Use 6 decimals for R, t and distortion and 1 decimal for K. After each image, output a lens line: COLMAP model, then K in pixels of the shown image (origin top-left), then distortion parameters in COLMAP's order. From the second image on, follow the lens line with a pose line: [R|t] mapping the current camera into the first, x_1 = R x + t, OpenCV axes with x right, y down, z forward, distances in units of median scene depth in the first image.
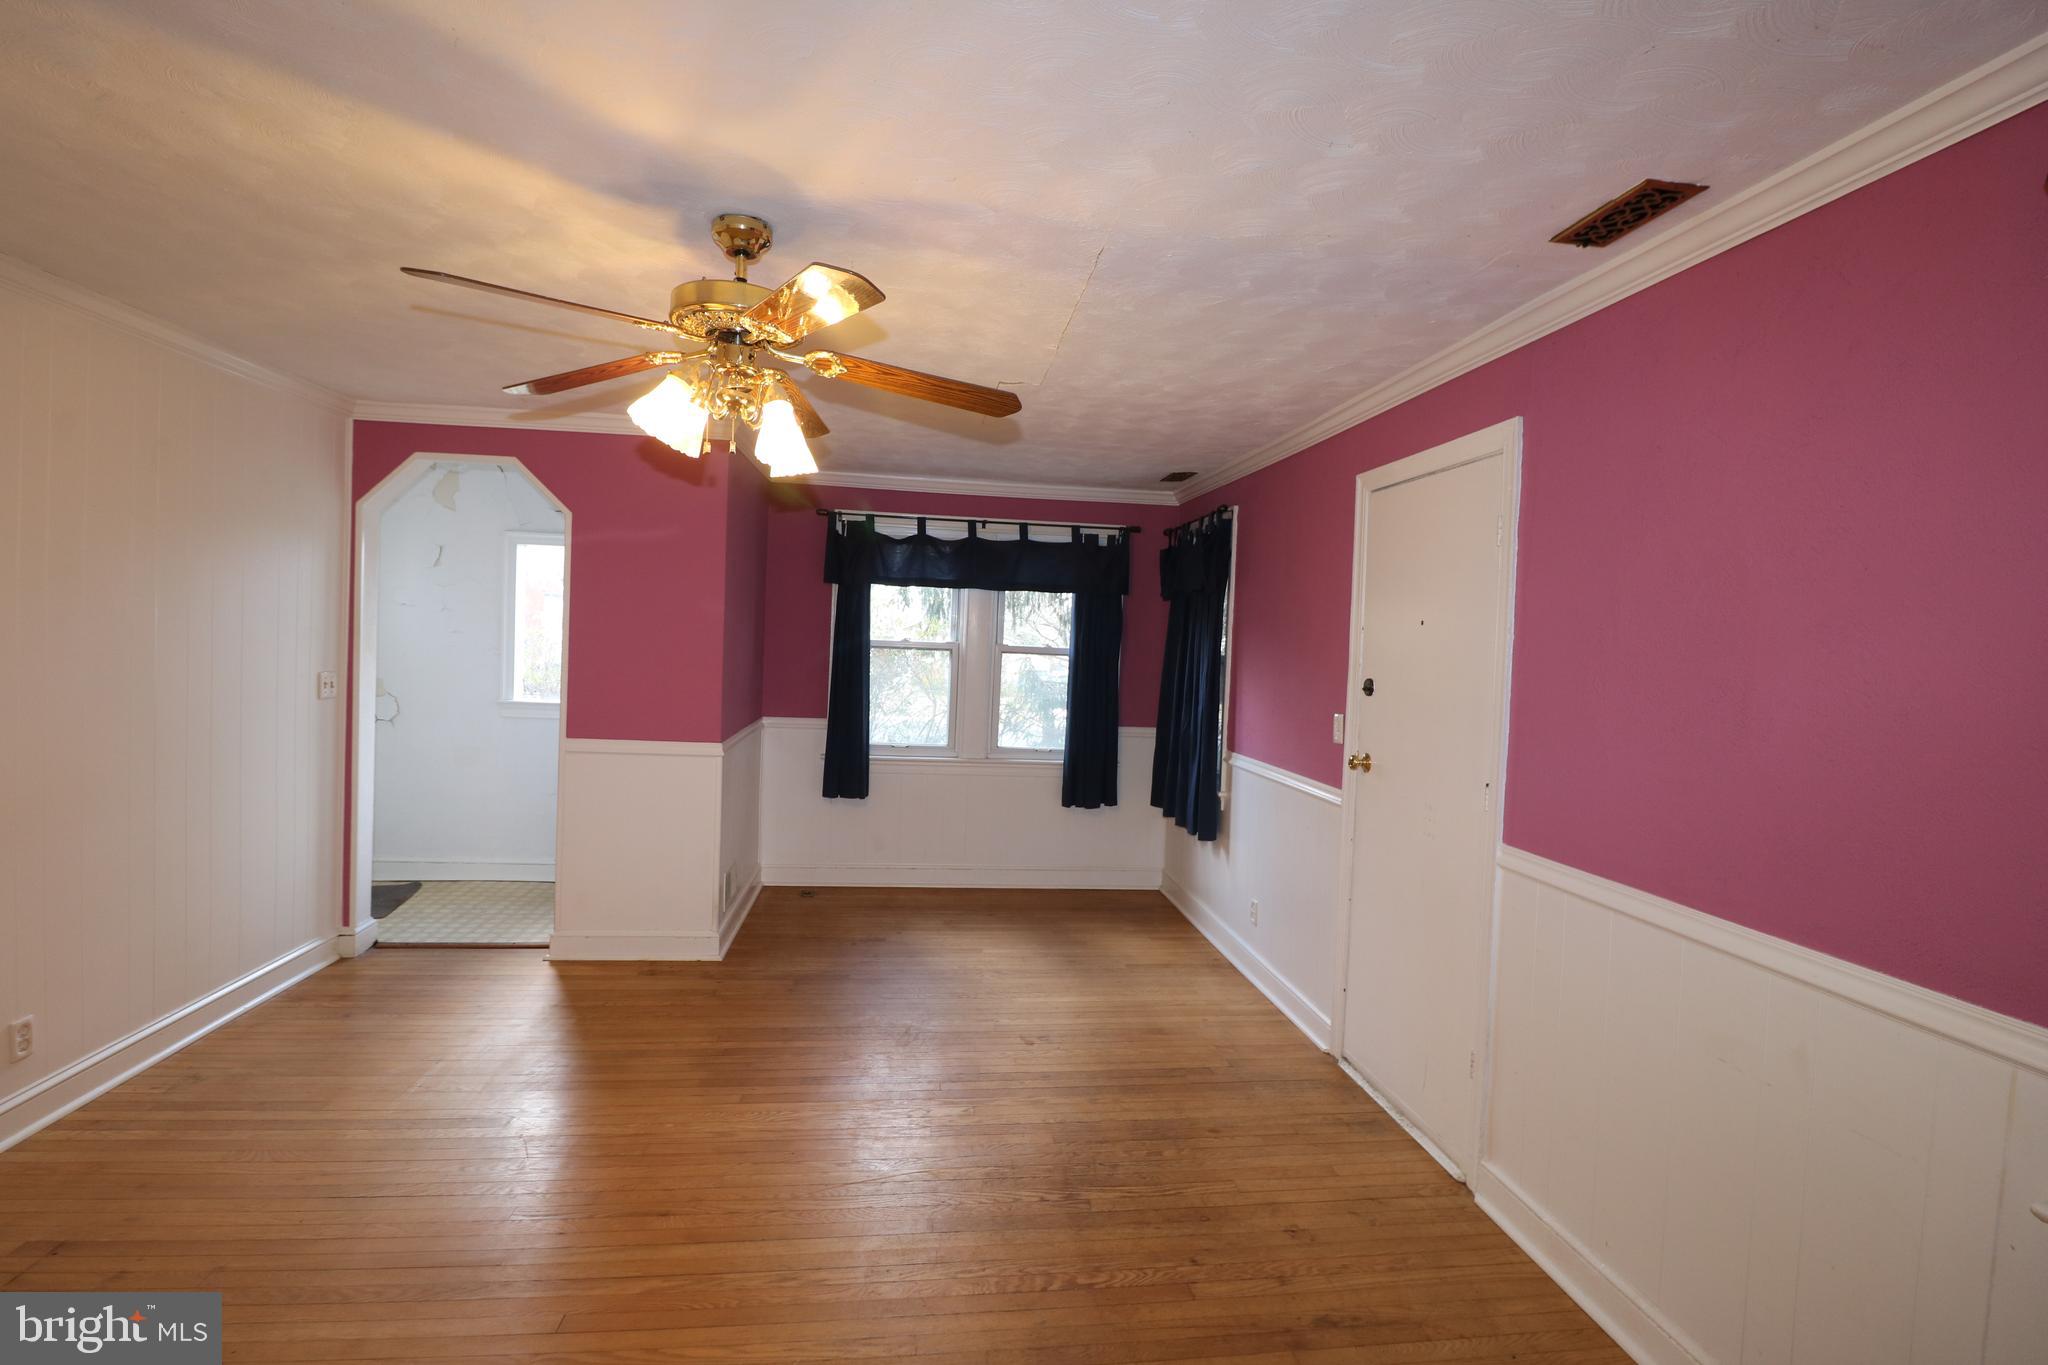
lens RADIAL K [[948.0, 0, 1032.4], [0, 948.0, 677.3], [0, 0, 1]] dist [-0.034603, -0.000556]
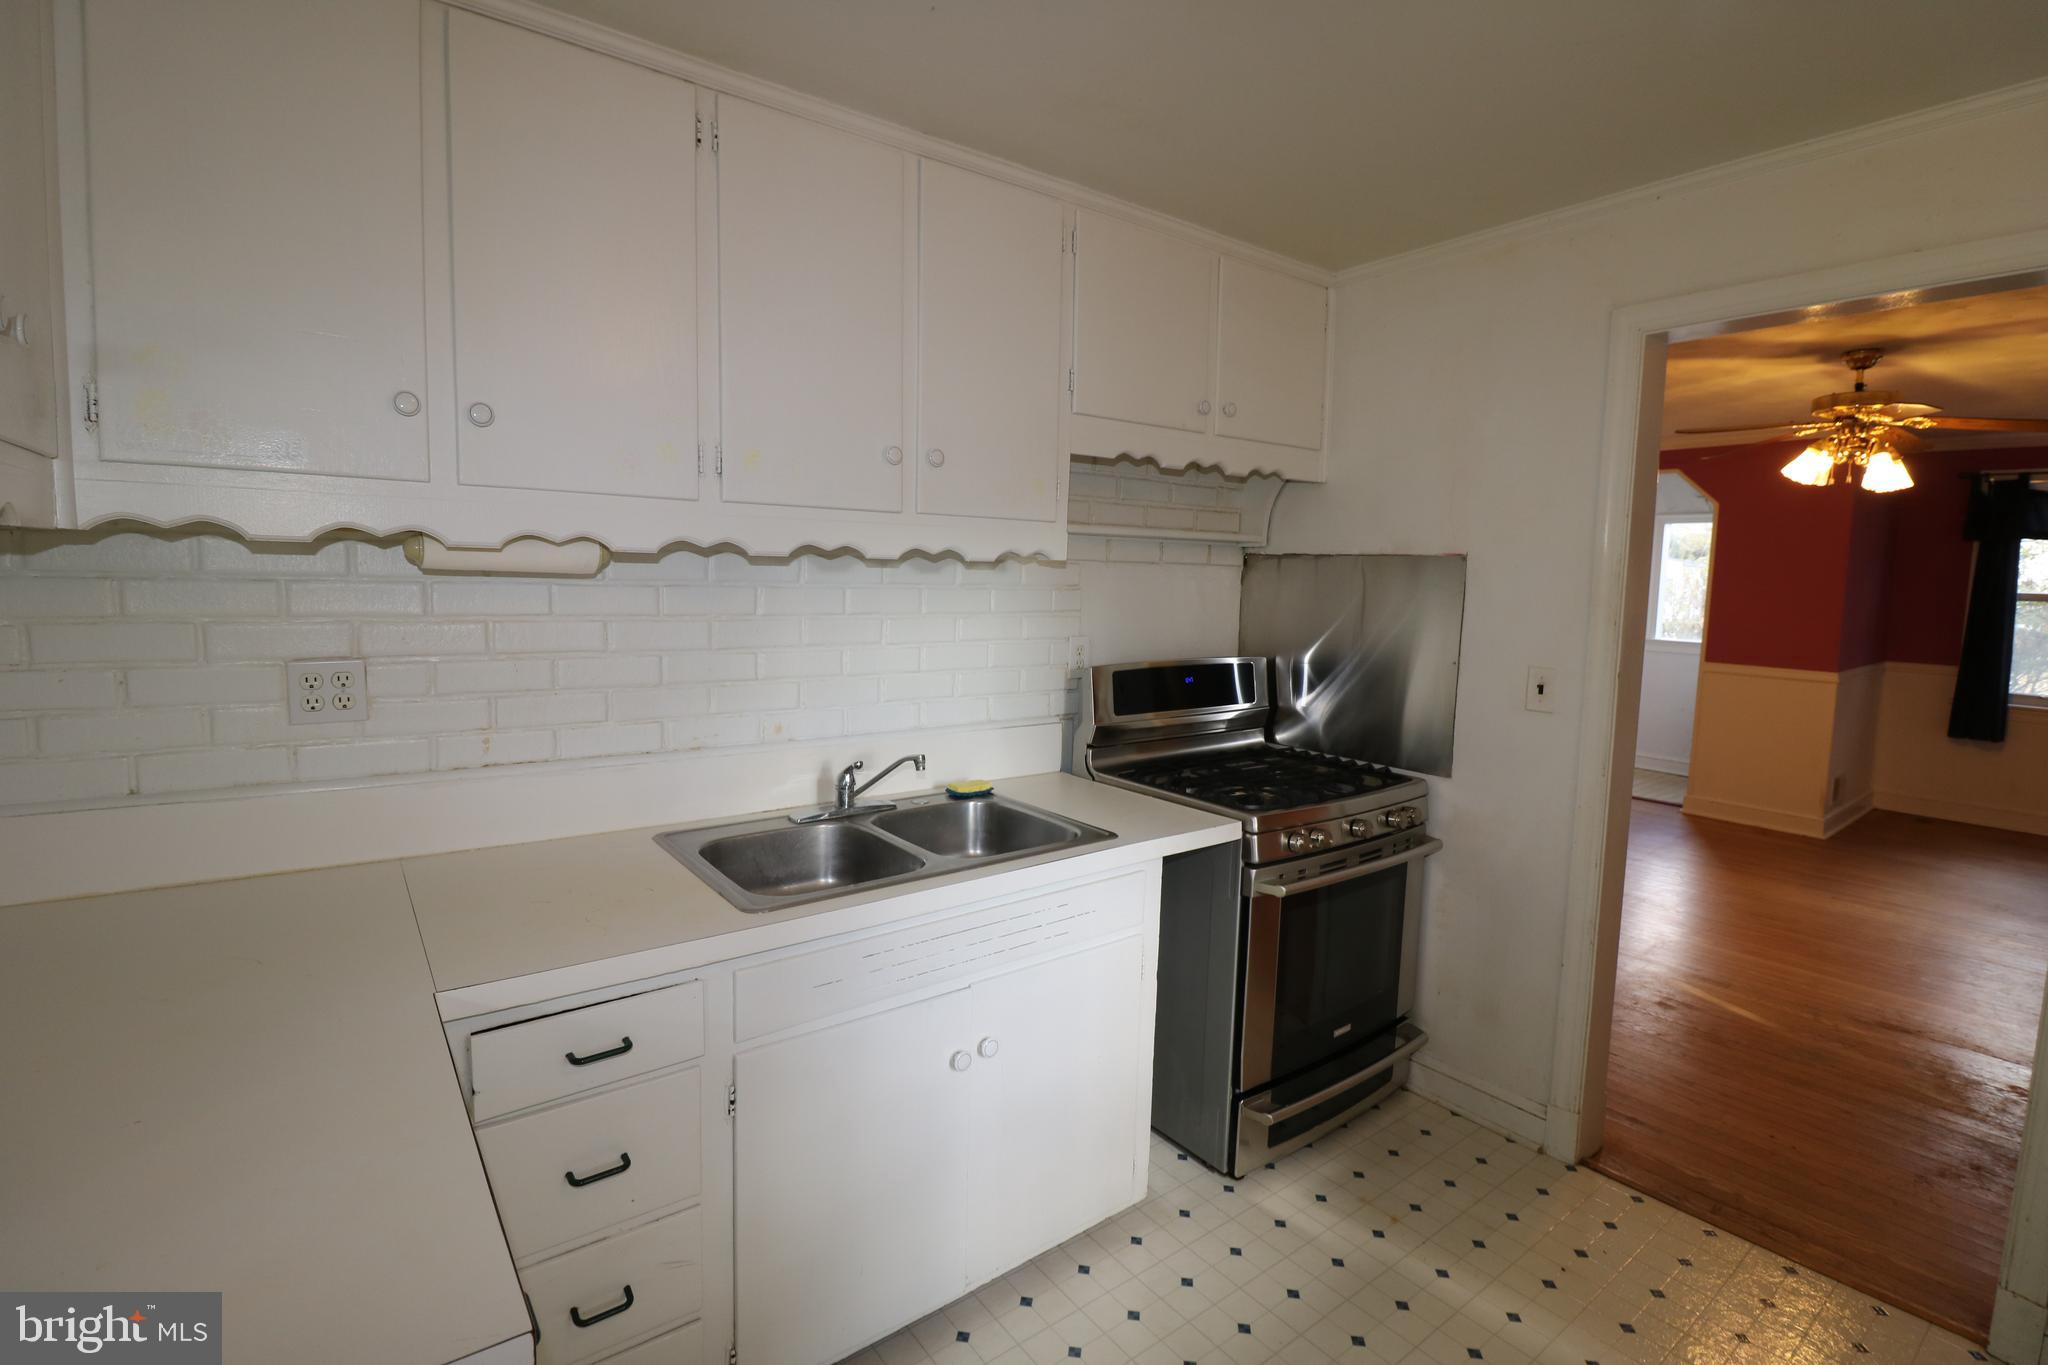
lens RADIAL K [[948.0, 0, 1028.4], [0, 948.0, 667.5], [0, 0, 1]] dist [-0.034603, -0.000556]
pose [[0.494105, 0.060594, -0.867288, 0.179760], [-0.029394, 0.998162, 0.052991, 0.022902], [0.868905, -0.000690, 0.494978, -0.485368]]
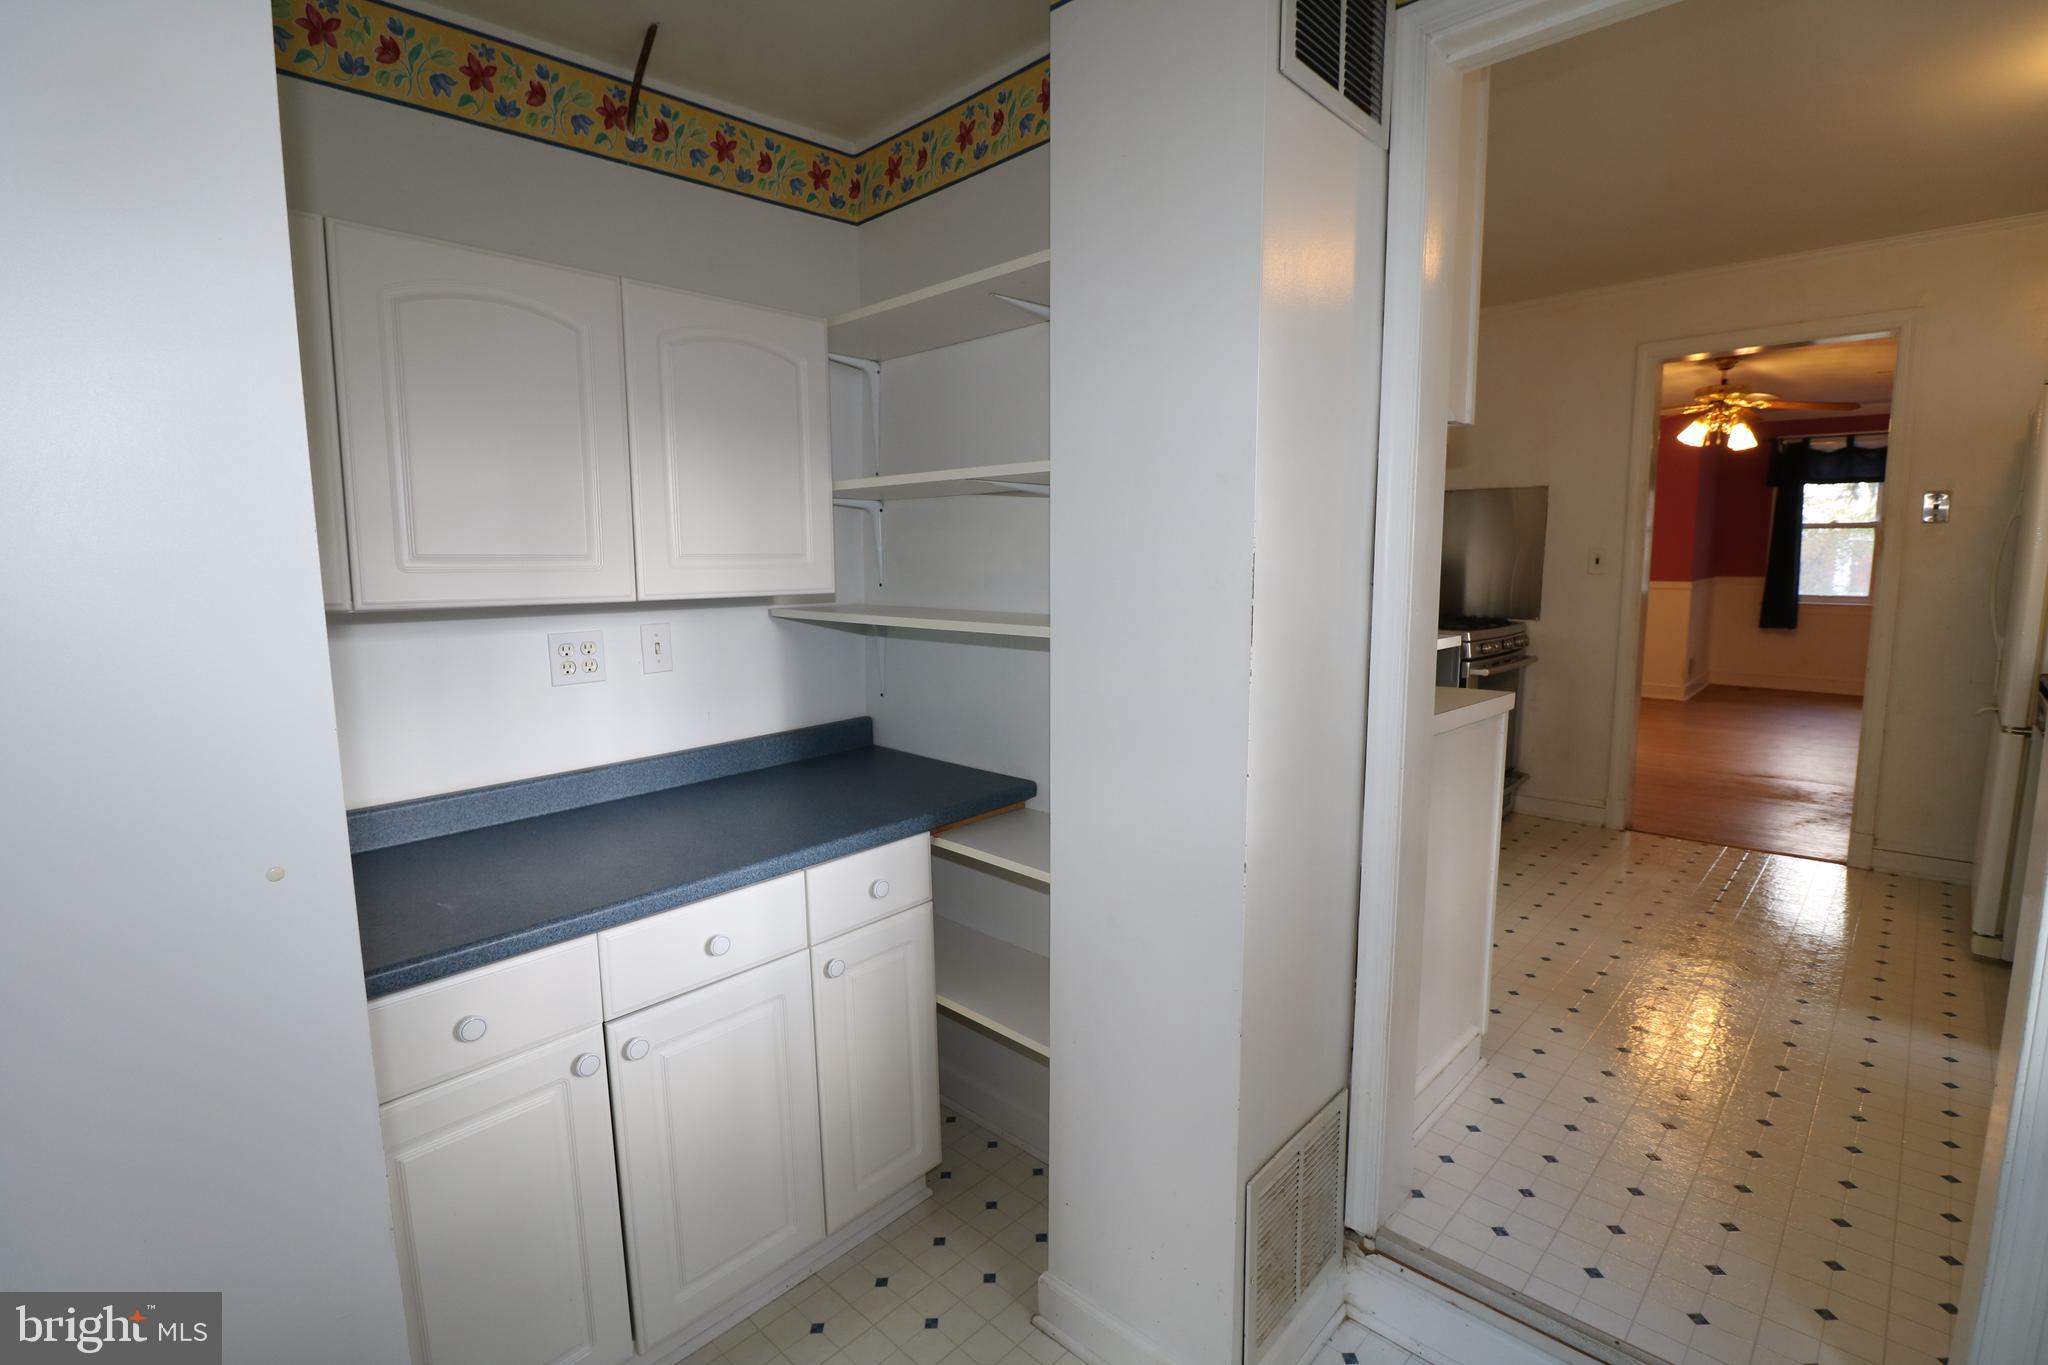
lens RADIAL K [[948.0, 0, 1031.8], [0, 948.0, 680.4], [0, 0, 1]] dist [-0.034603, -0.000556]
pose [[0.625273, 0.063102, -0.777851, 0.234067], [0.005654, 0.996333, 0.085372, 0.081669], [0.780386, -0.057779, 0.622624, -0.928794]]
